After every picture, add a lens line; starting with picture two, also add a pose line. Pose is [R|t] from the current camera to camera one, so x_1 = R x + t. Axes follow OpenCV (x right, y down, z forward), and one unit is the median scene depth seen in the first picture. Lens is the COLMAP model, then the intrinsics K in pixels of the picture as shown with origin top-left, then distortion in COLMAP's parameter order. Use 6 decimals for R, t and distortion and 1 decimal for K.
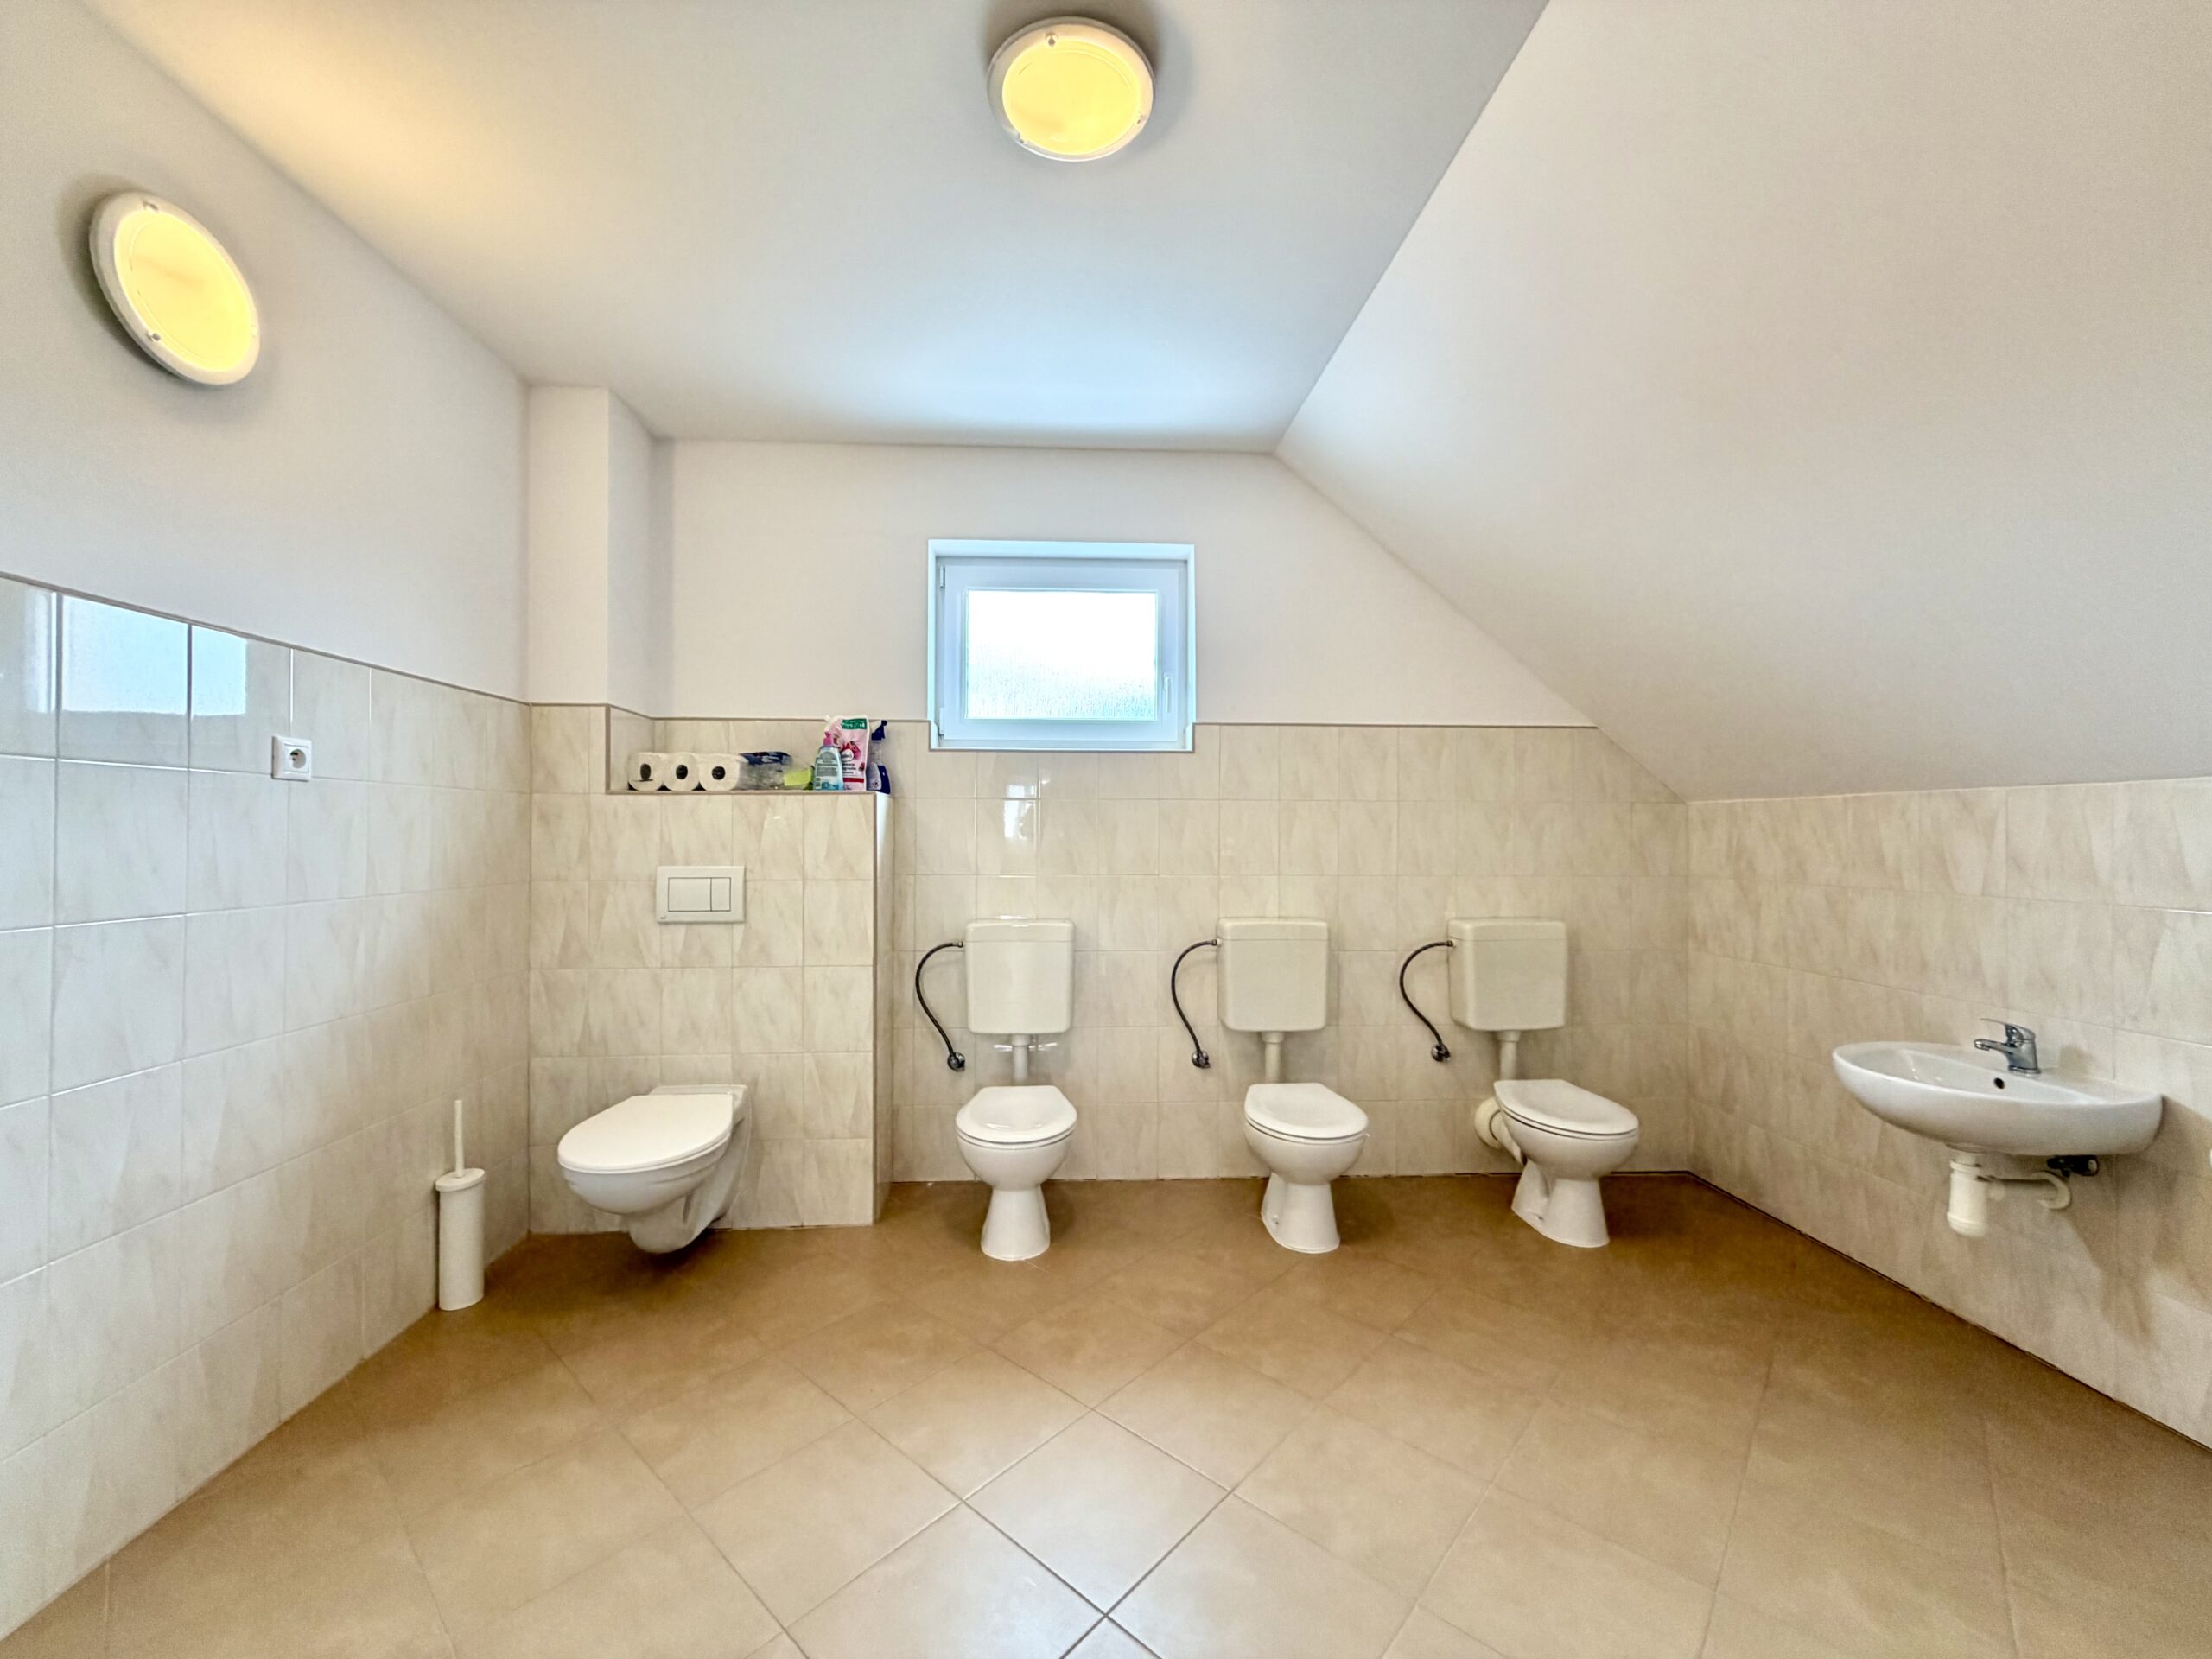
lens RADIAL K [[887.9, 0, 1084.6], [0, 887.9, 837.1], [0, 0, 1]] dist [-0.001334, -0.001009]
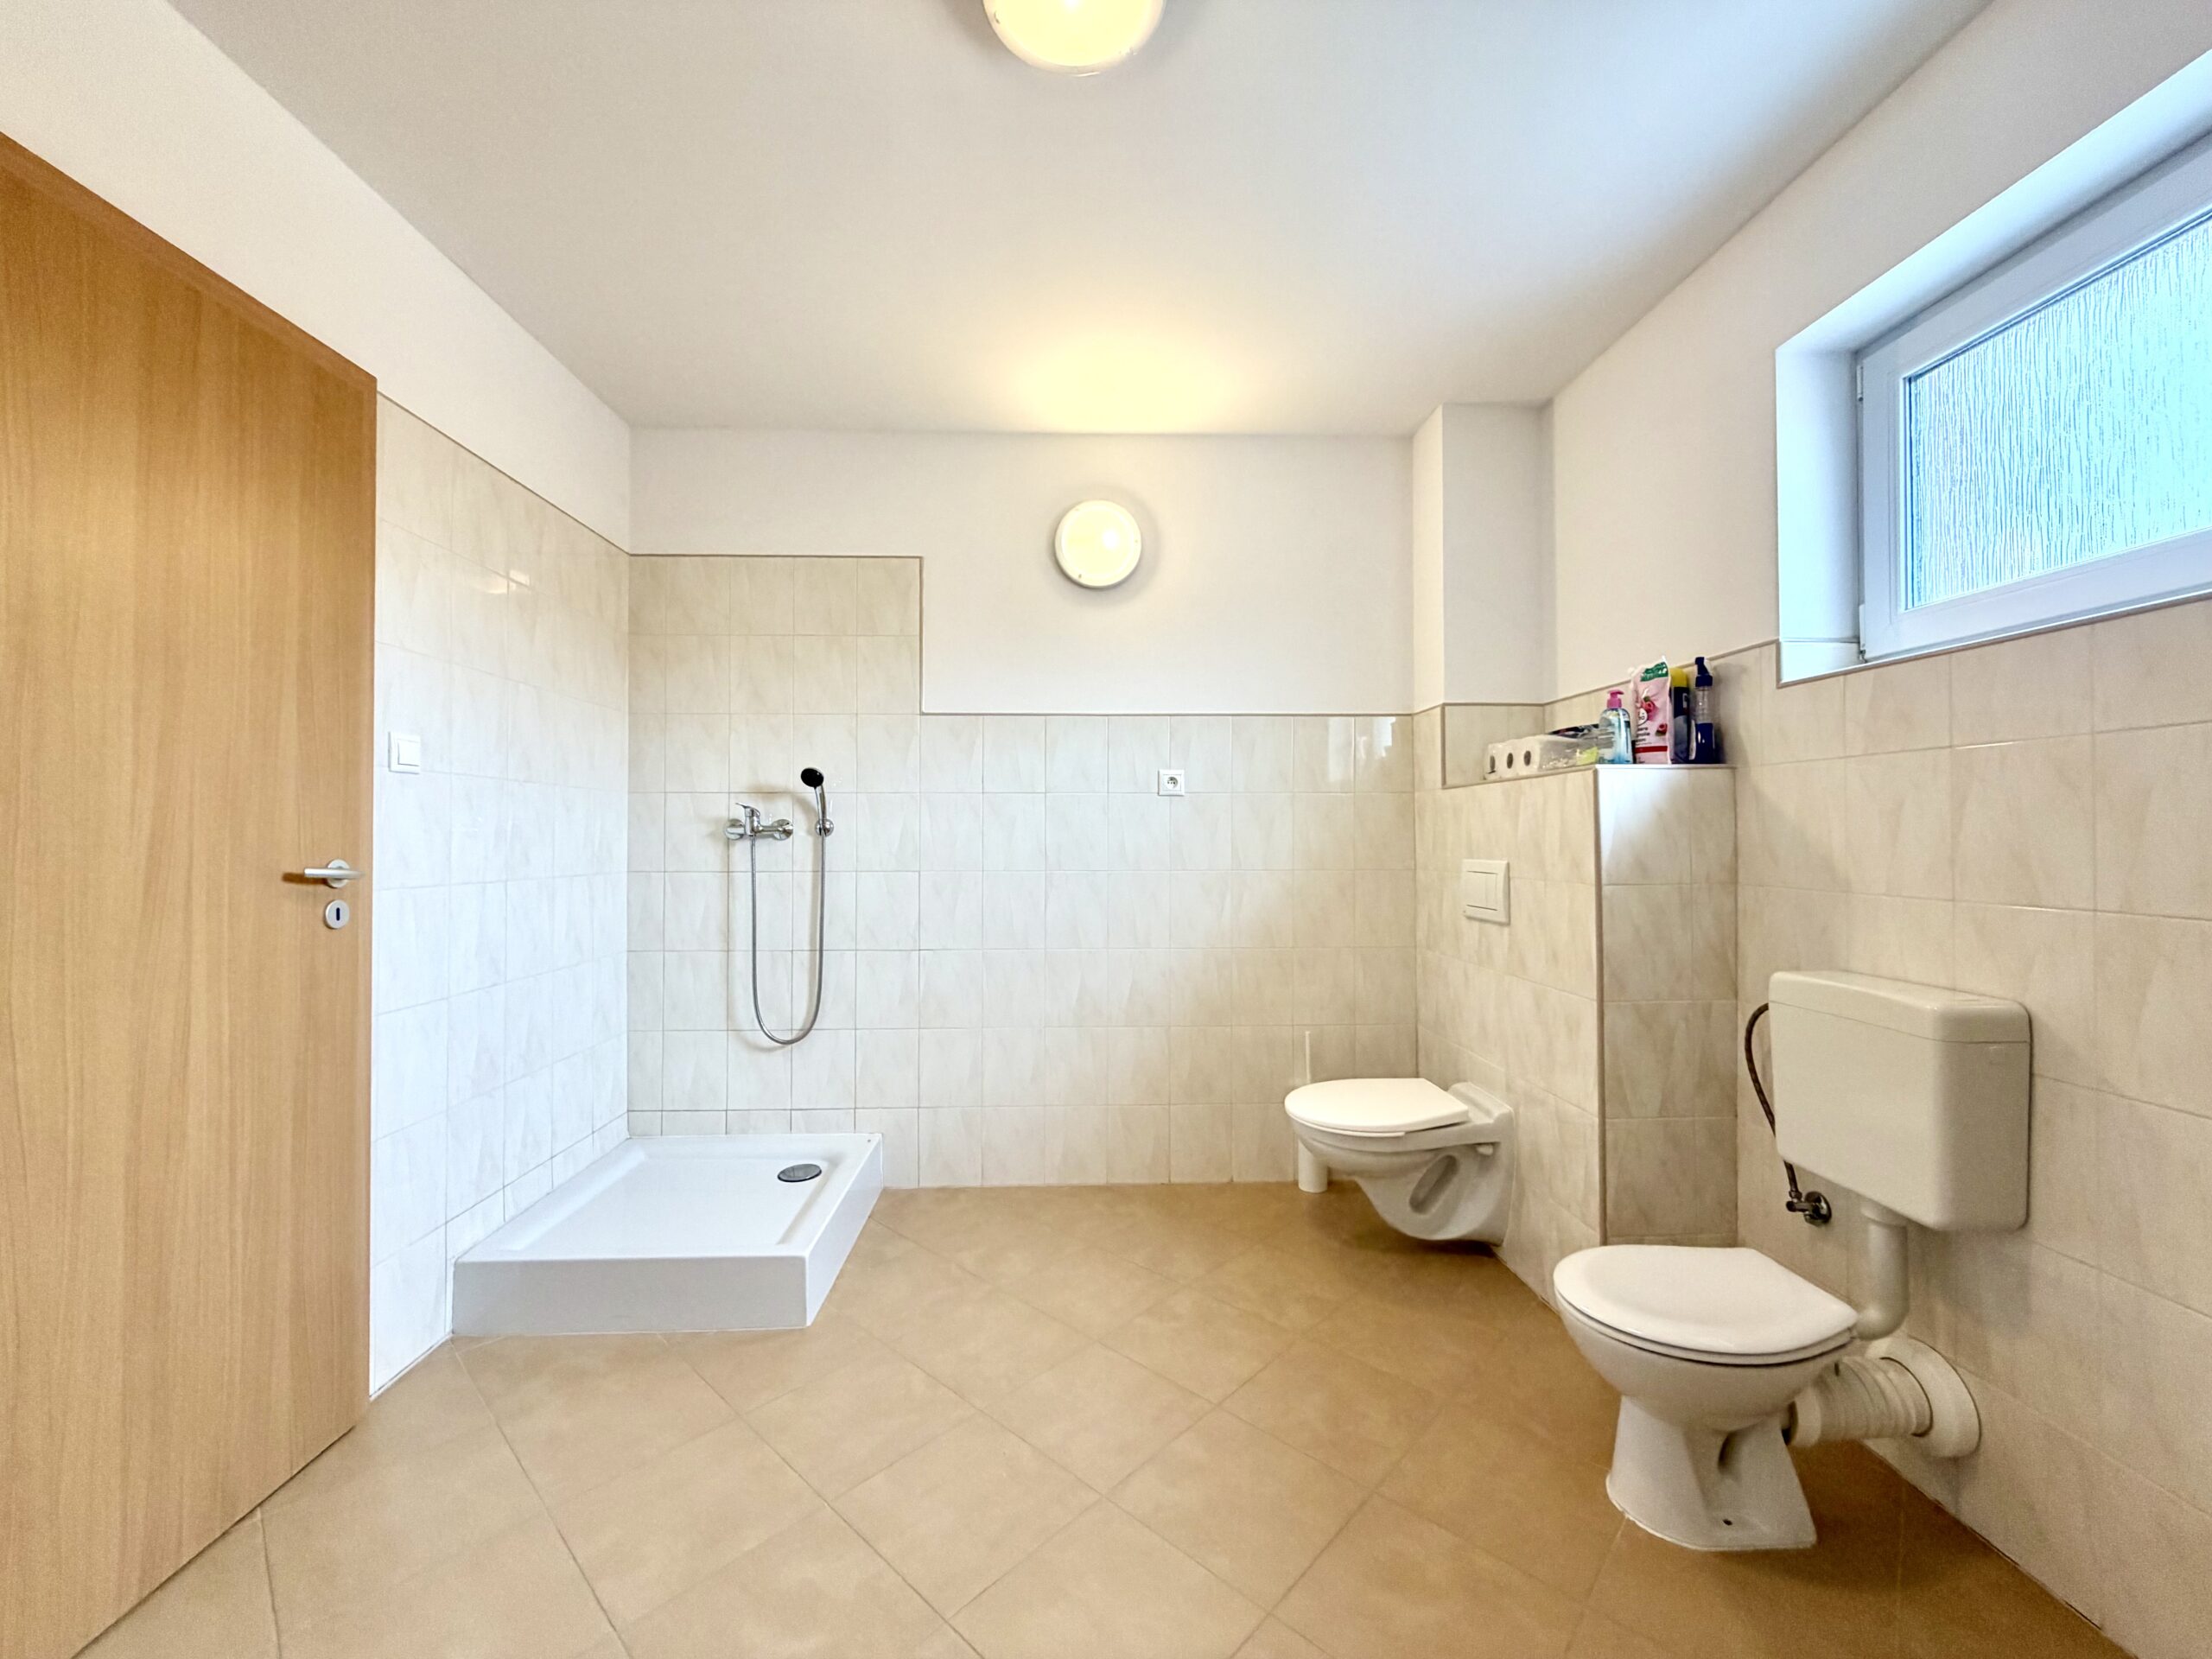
lens RADIAL K [[887.9, 0, 1091.7], [0, 887.9, 823.8], [0, 0, 1]] dist [-0.001334, -0.001009]
pose [[-0.029496, -0.016455, -0.999429, 0.668986], [-0.005009, 0.999854, -0.016315, 0.014946], [0.999552, 0.004525, -0.029574, 0.783938]]
